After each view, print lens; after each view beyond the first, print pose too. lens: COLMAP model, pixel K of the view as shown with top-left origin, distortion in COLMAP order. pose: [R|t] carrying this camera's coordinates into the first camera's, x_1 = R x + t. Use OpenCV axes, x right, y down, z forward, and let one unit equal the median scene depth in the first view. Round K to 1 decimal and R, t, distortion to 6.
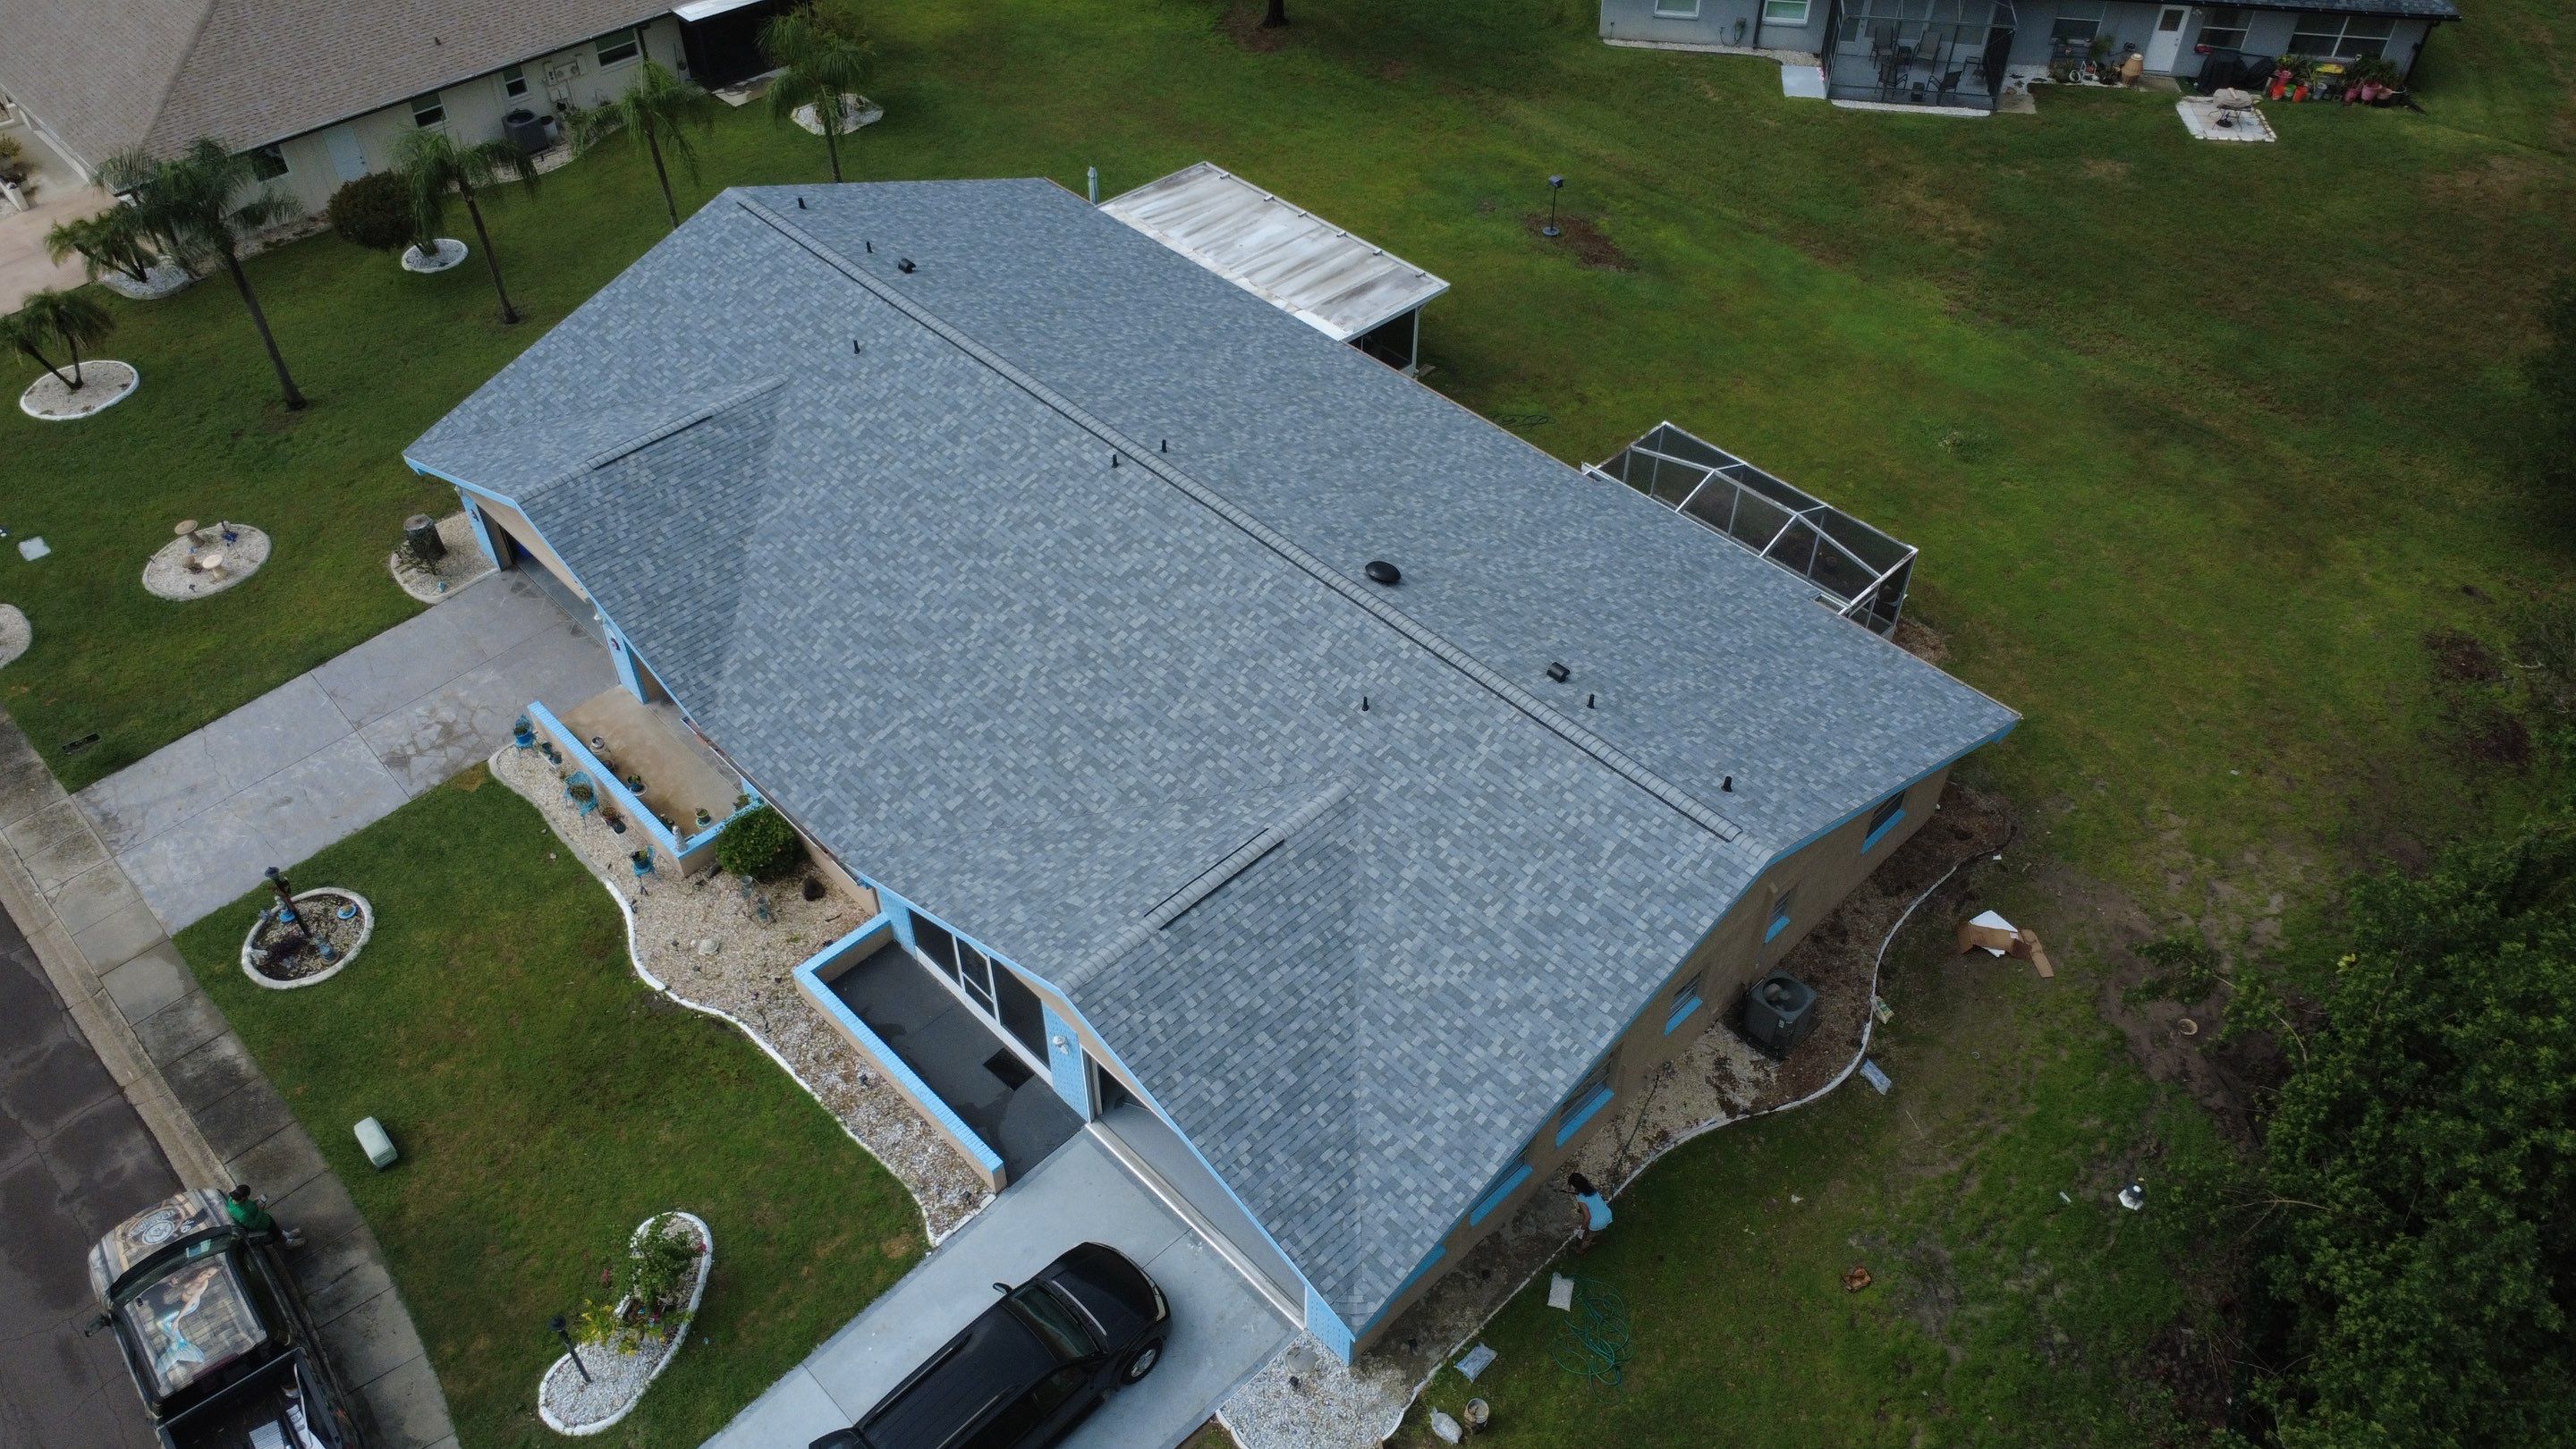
lens RADIAL K [[1870.9, 0, 1280.9], [0, 1870.9, 725.4], [0, 0, 1]] dist [-0.001121, 0.003115]
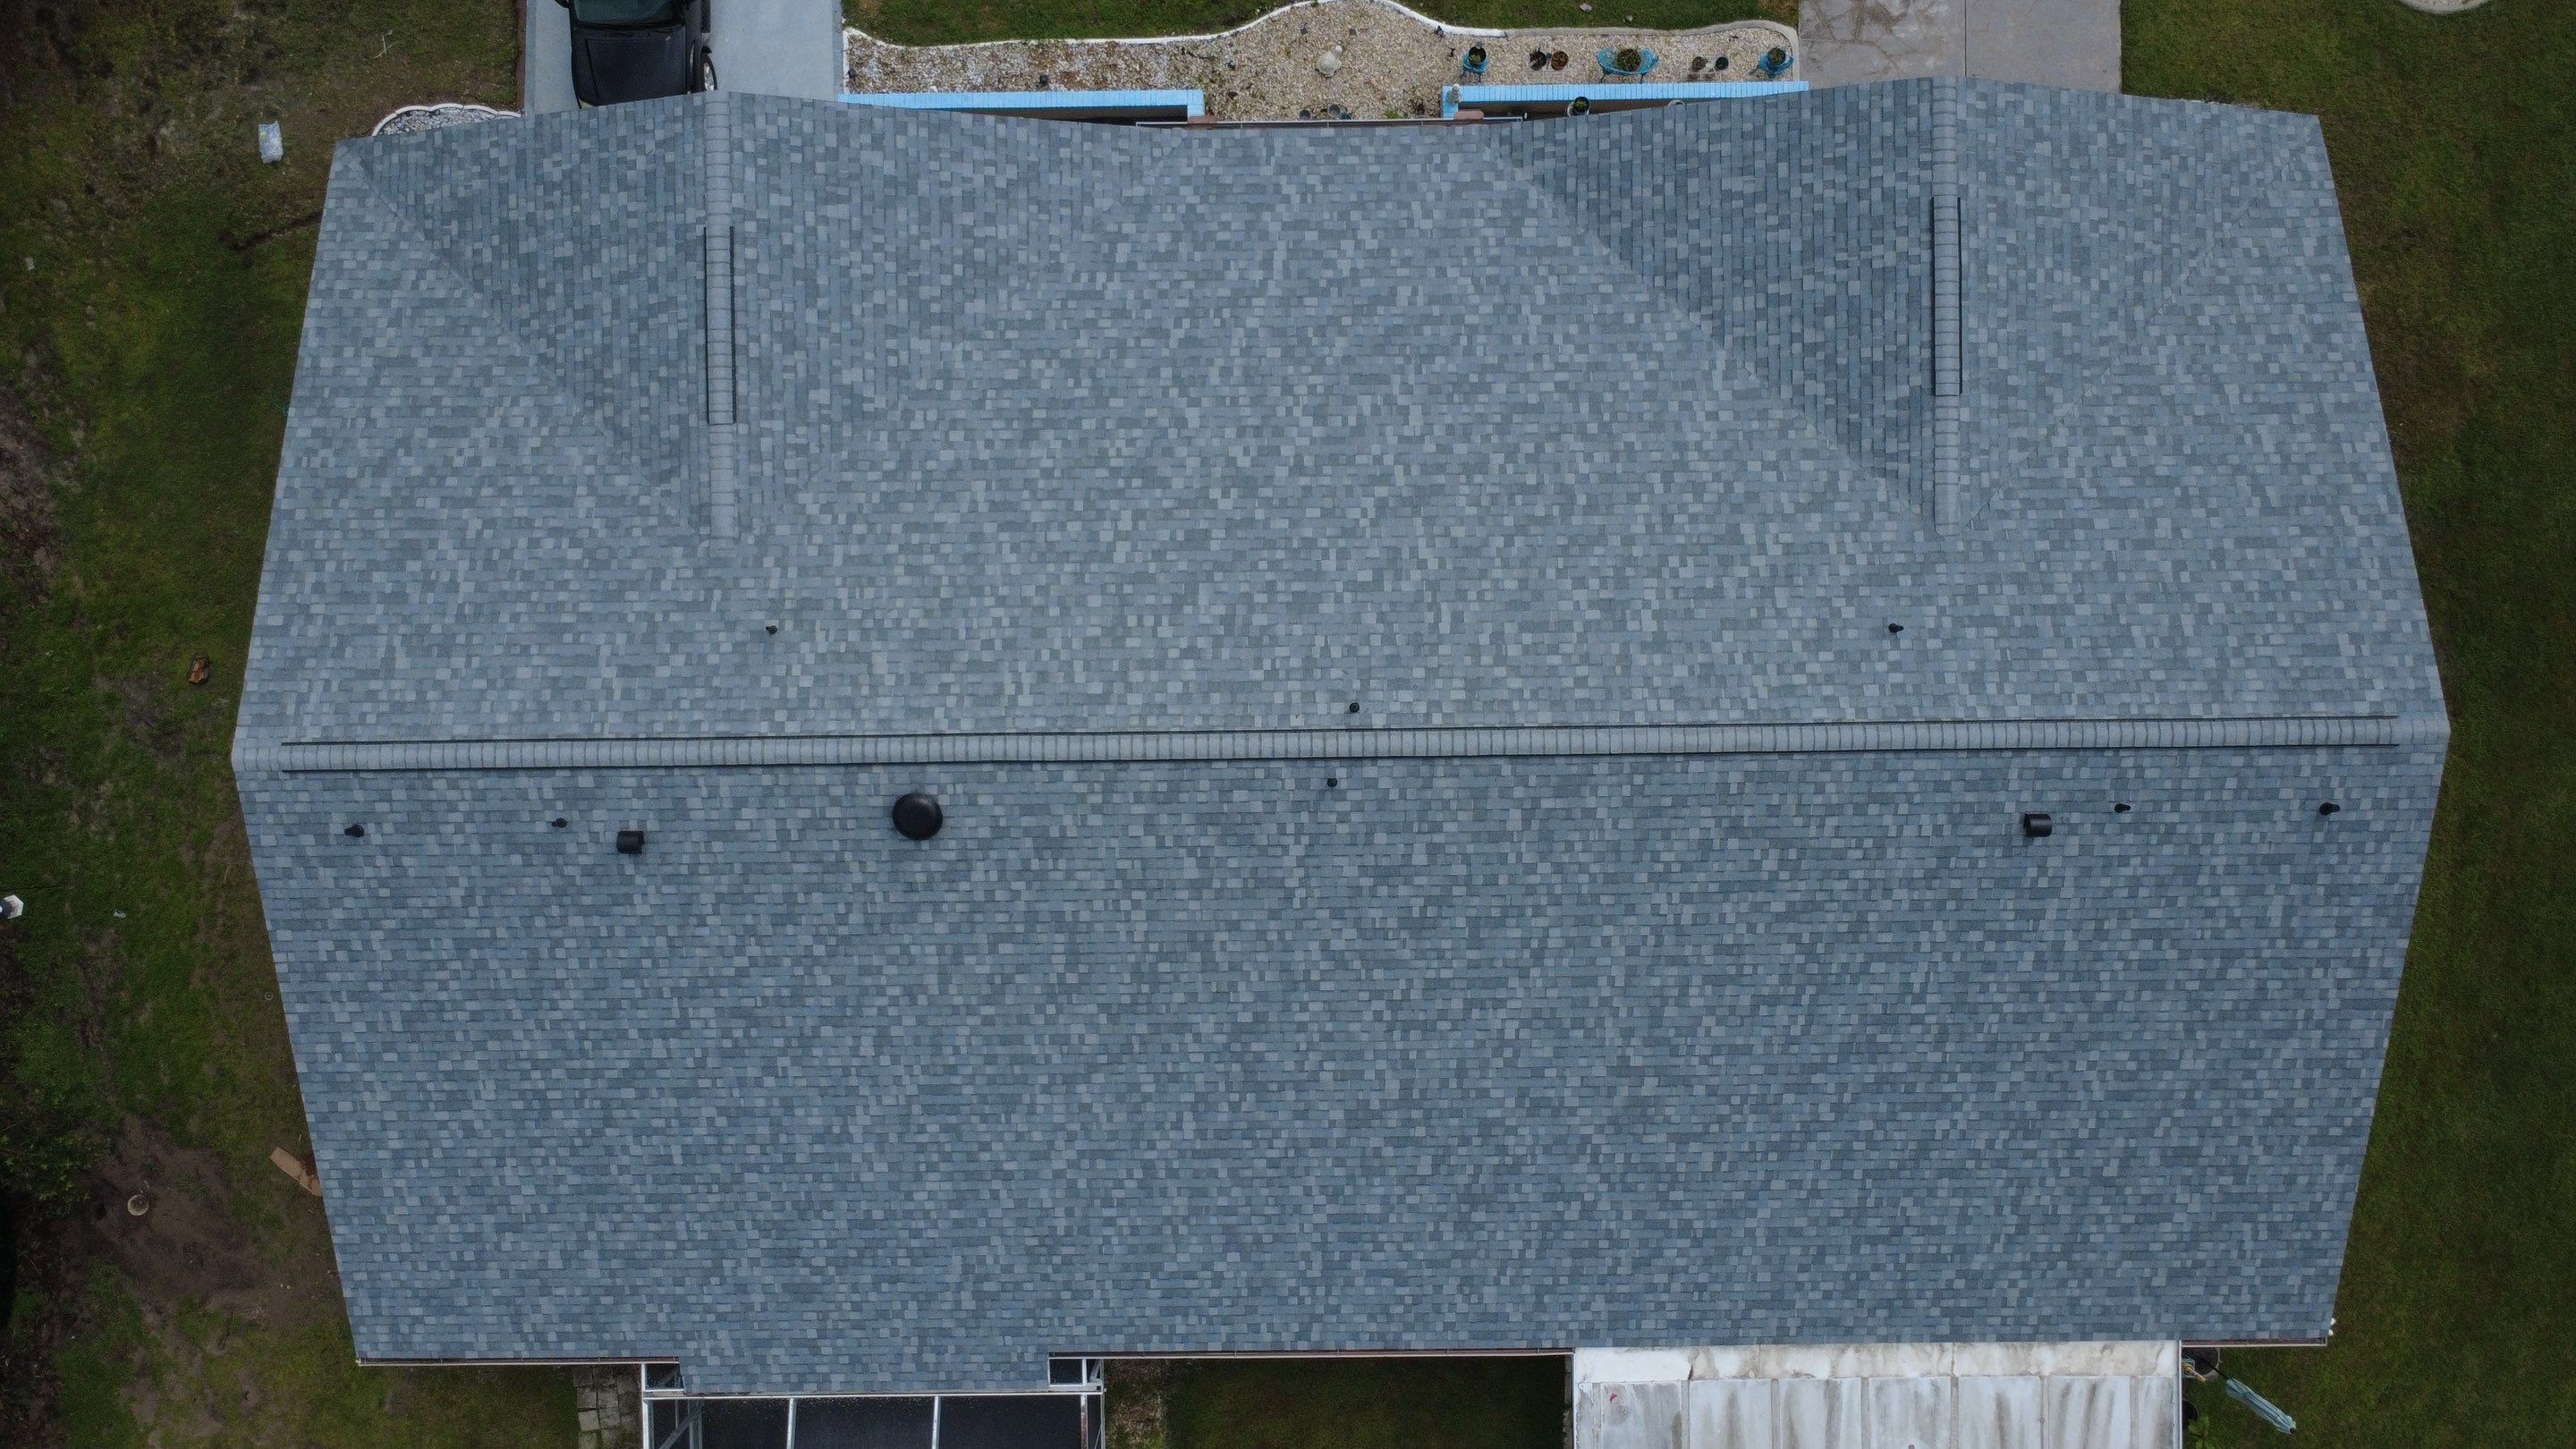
lens RADIAL K [[1870.9, 0, 1284.0], [0, 1870.9, 717.2], [0, 0, 1]] dist [-0.001121, 0.003115]
pose [[-0.689492, 0.724282, 0.004107, -0.072493], [-0.502314, -0.482257, 0.717711, -0.632501], [0.521805, 0.492793, 0.696329, 0.520090]]
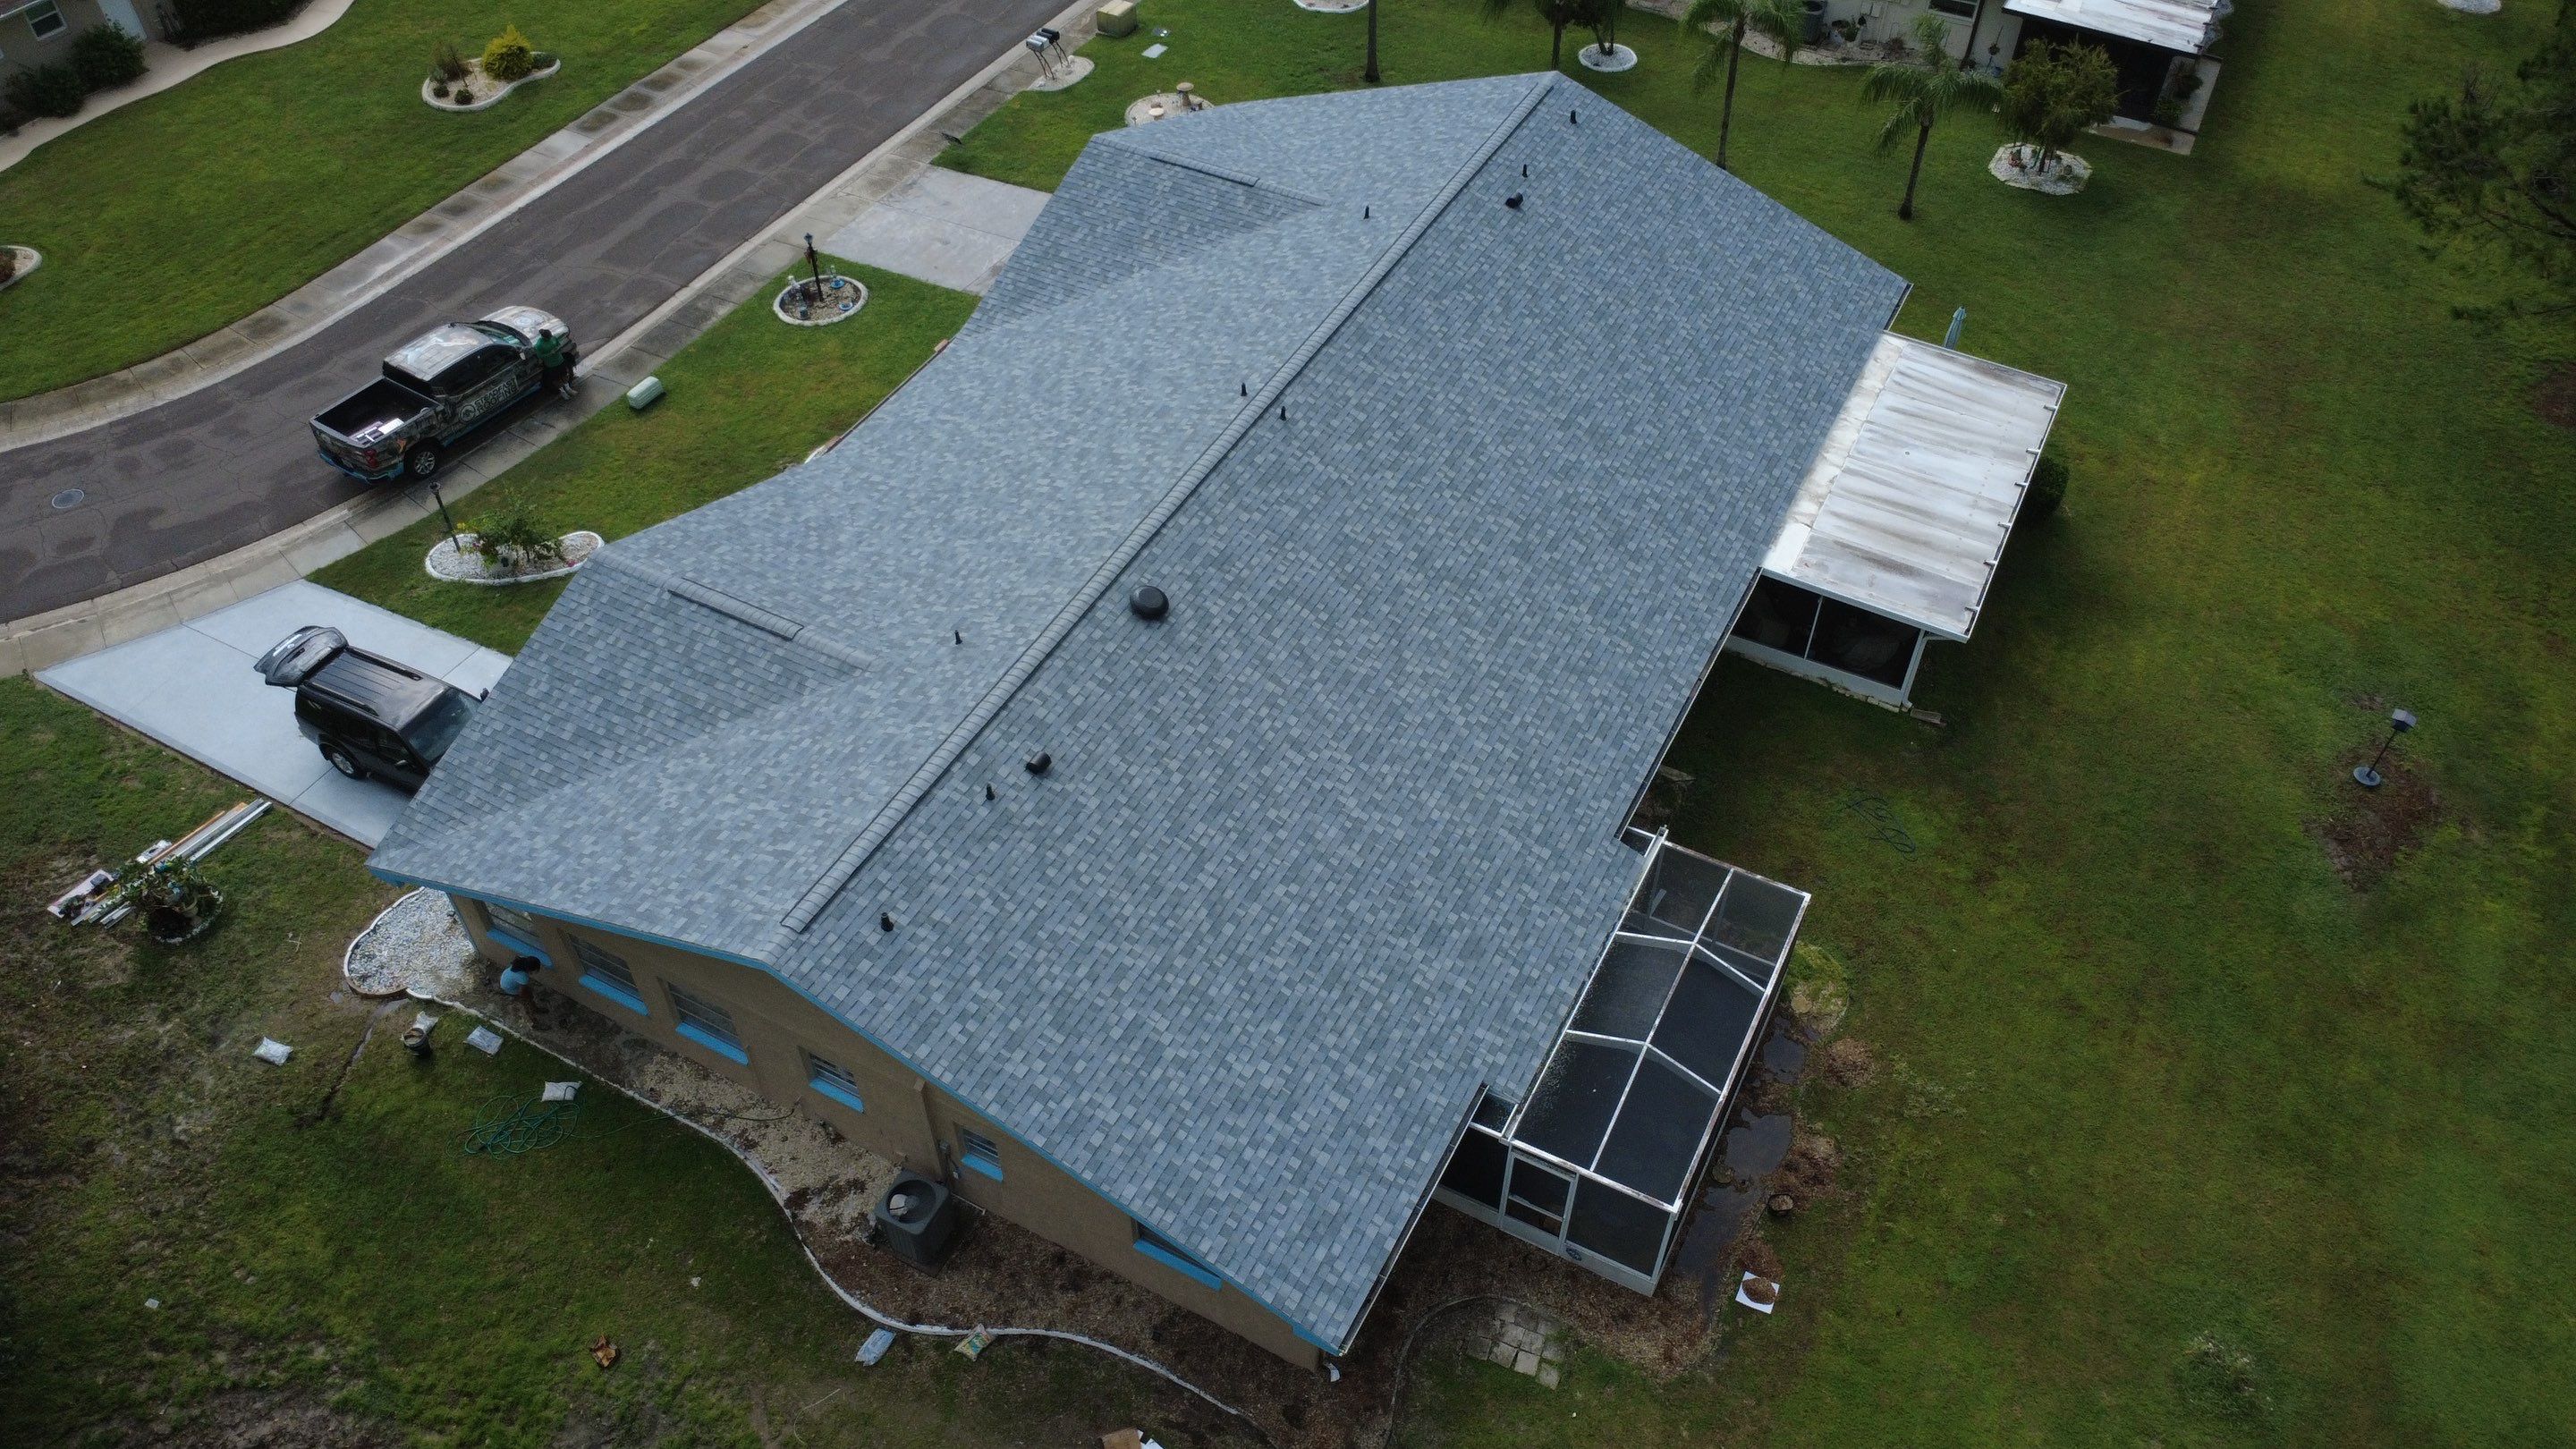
lens RADIAL K [[1870.9, 0, 1281.2], [0, 1870.9, 721.9], [0, 0, 1]] dist [-0.001121, 0.003115]
pose [[0.306208, 0.680808, -0.665385, 0.696303], [-0.659568, 0.655733, 0.367401, -0.406037], [0.686445, 0.326365, 0.649830, 0.443227]]
